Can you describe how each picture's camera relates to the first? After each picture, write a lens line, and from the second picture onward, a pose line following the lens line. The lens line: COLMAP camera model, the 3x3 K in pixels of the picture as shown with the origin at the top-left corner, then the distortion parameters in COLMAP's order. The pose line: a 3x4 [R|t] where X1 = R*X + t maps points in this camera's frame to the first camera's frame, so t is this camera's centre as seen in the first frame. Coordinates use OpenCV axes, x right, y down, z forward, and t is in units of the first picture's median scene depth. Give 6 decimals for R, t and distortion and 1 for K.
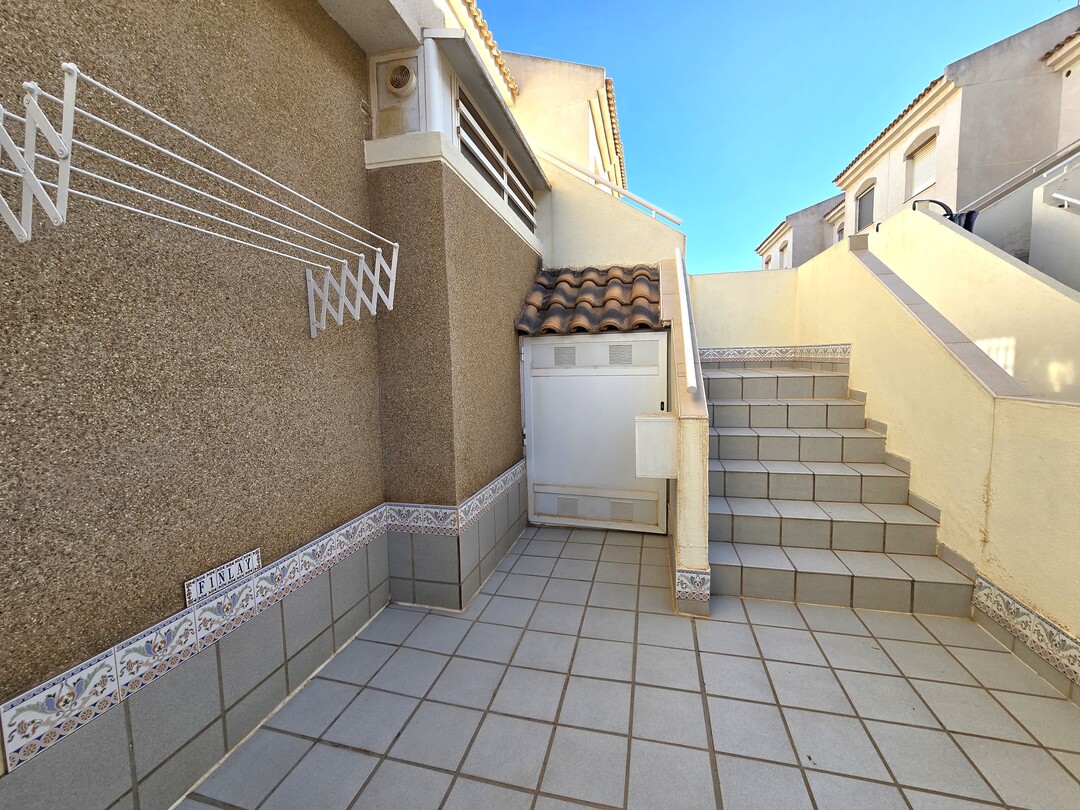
lens RADIAL K [[442.4, 0, 540.0], [0, 442.4, 405.0], [0, 0, 1]] dist [-0.000264, -0.002659]
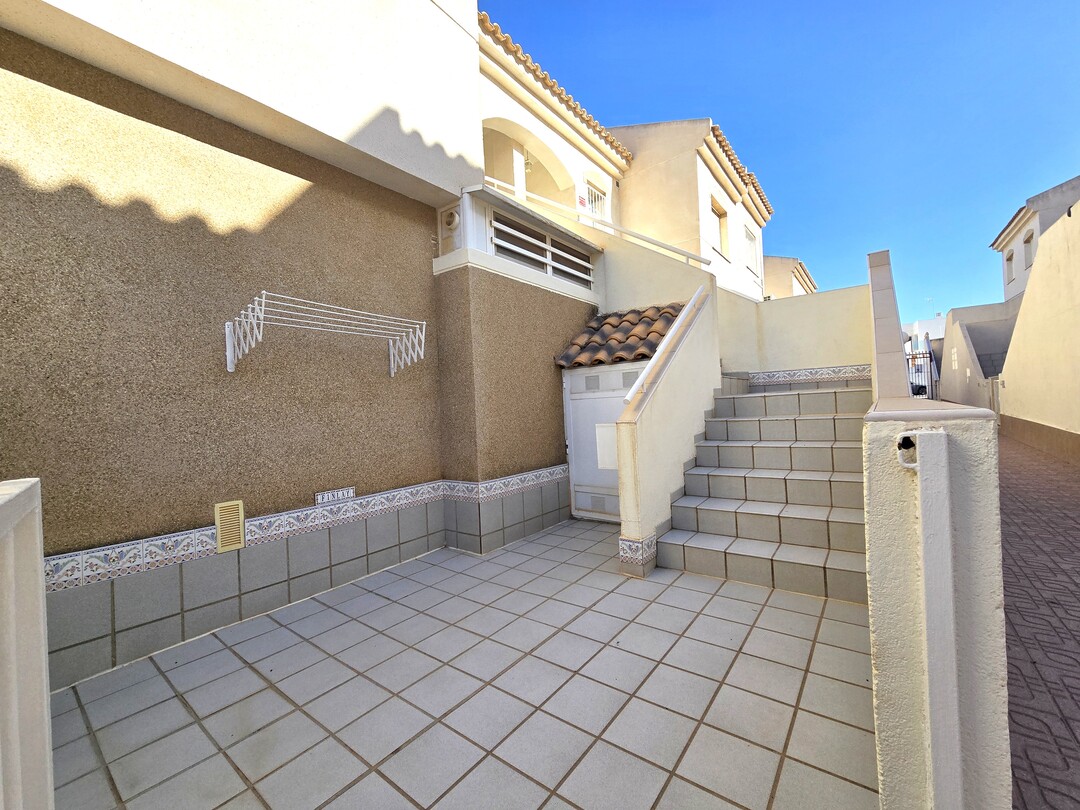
lens RADIAL K [[442.4, 0, 540.0], [0, 442.4, 405.0], [0, 0, 1]] dist [-0.000264, -0.002659]
pose [[0.918104, -0.022990, -0.395673, 0.606356], [-0.009451, 0.996763, -0.079845, 0.081574], [0.396228, 0.077045, 0.914914, -0.320764]]
